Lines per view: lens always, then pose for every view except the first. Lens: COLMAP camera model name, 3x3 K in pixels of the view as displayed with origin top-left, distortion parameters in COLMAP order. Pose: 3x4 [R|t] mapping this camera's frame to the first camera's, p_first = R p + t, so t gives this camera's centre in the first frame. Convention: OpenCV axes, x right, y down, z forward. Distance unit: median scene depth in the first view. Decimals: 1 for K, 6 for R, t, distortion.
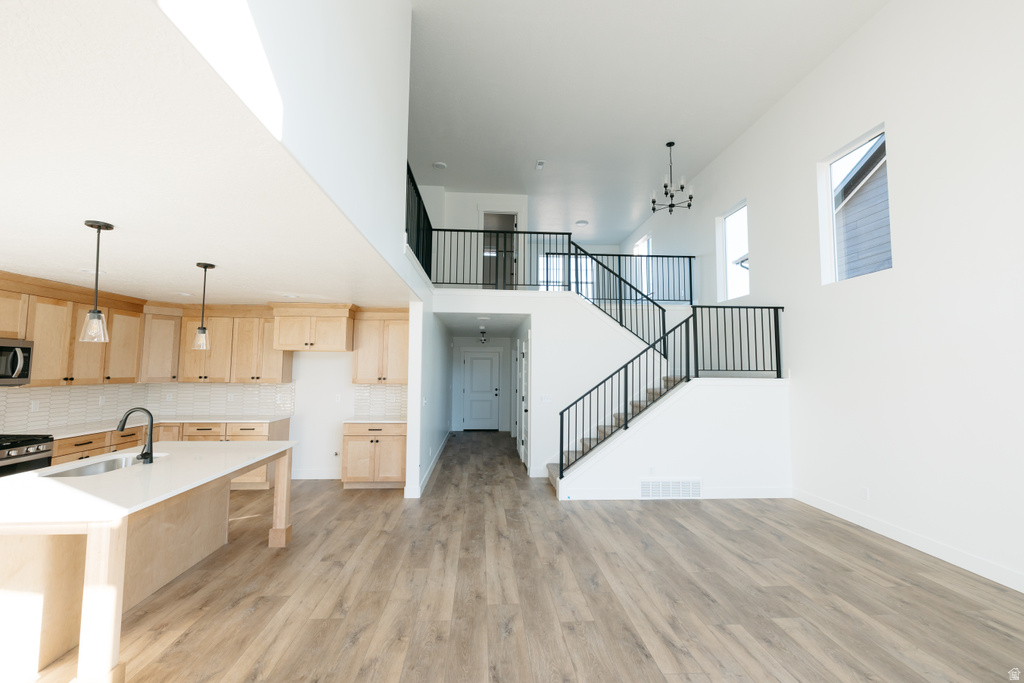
lens RADIAL K [[435.5, 0, 512.4], [0, 435.5, 337.7], [0, 0, 1]] dist [0.001594, 0.000244]
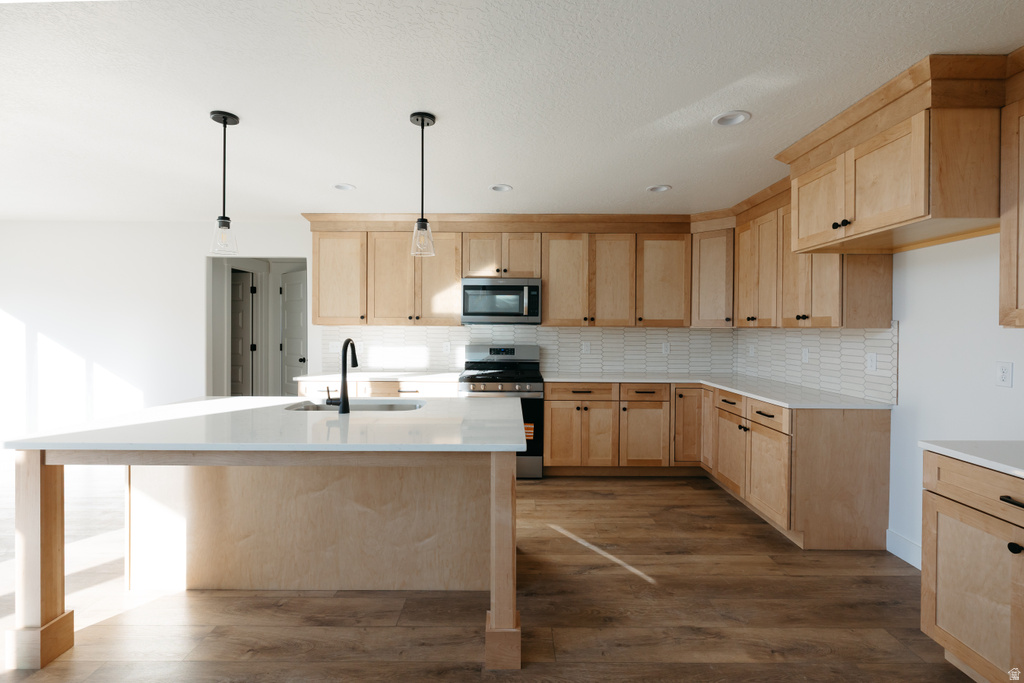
lens RADIAL K [[468.3, 0, 510.9], [0, 468.3, 334.4], [0, 0, 1]] dist [-0.001515, -0.000053]
pose [[-0.067197, 0.004315, -0.997730, -0.040476], [0.065664, 0.997842, -0.000107, 0.121320], [0.995577, -0.065523, -0.067335, 0.947249]]
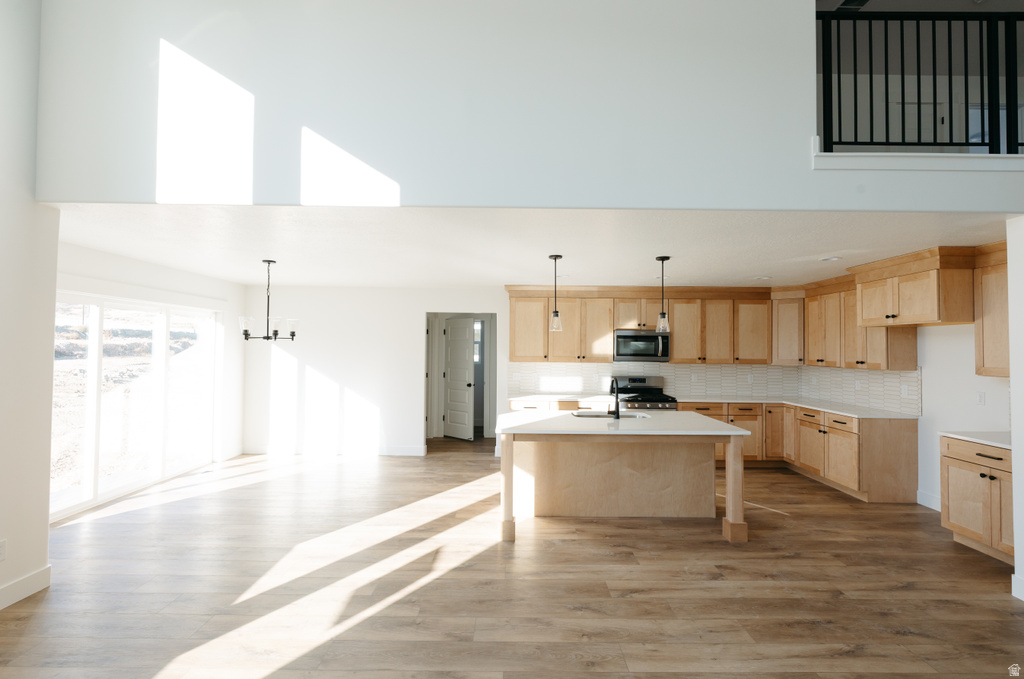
lens RADIAL K [[469.7, 0, 512.0], [0, 469.7, 339.5], [0, 0, 1]] dist [-0.001800, 0.000192]
pose [[-0.065448, -0.029006, -0.997434, 0.444294], [0.062245, 0.997512, -0.033093, 0.051143], [0.995913, -0.064251, -0.063479, 0.553590]]
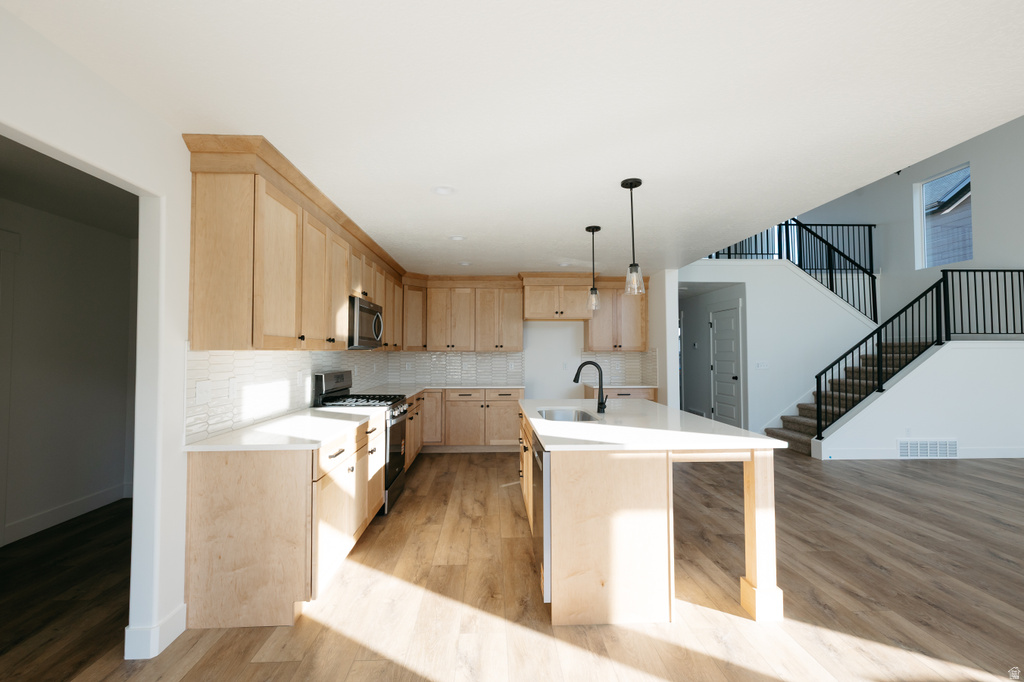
lens RADIAL K [[435.5, 0, 512.4], [0, 435.5, 337.2], [0, 0, 1]] dist [0.001594, 0.000244]
pose [[0.999703, -0.009569, -0.022397, -0.721517], [0.010417, 0.999220, 0.038082, 0.042354], [0.022015, -0.038304, 0.999024, -0.045114]]
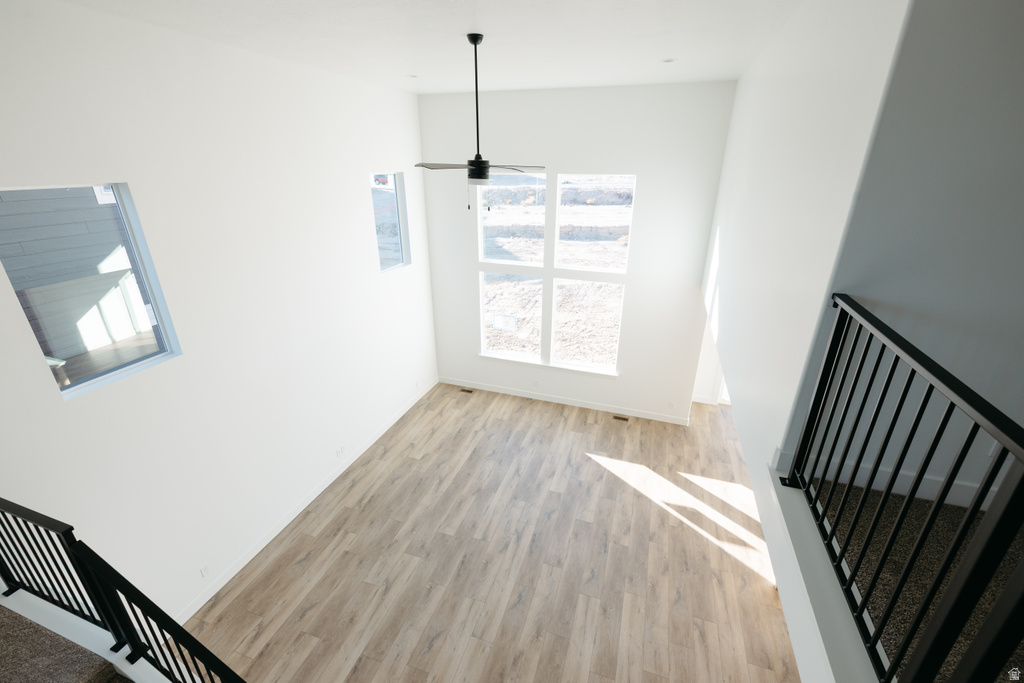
lens RADIAL K [[435.5, 0, 512.4], [0, 435.5, 337.7], [0, 0, 1]] dist [0.001594, 0.000244]
pose [[-0.924470, -0.154810, 0.348410, -0.110053], [-0.039120, 0.947544, 0.317223, -0.500173], [-0.379243, 0.279634, -0.882032, 1.486687]]
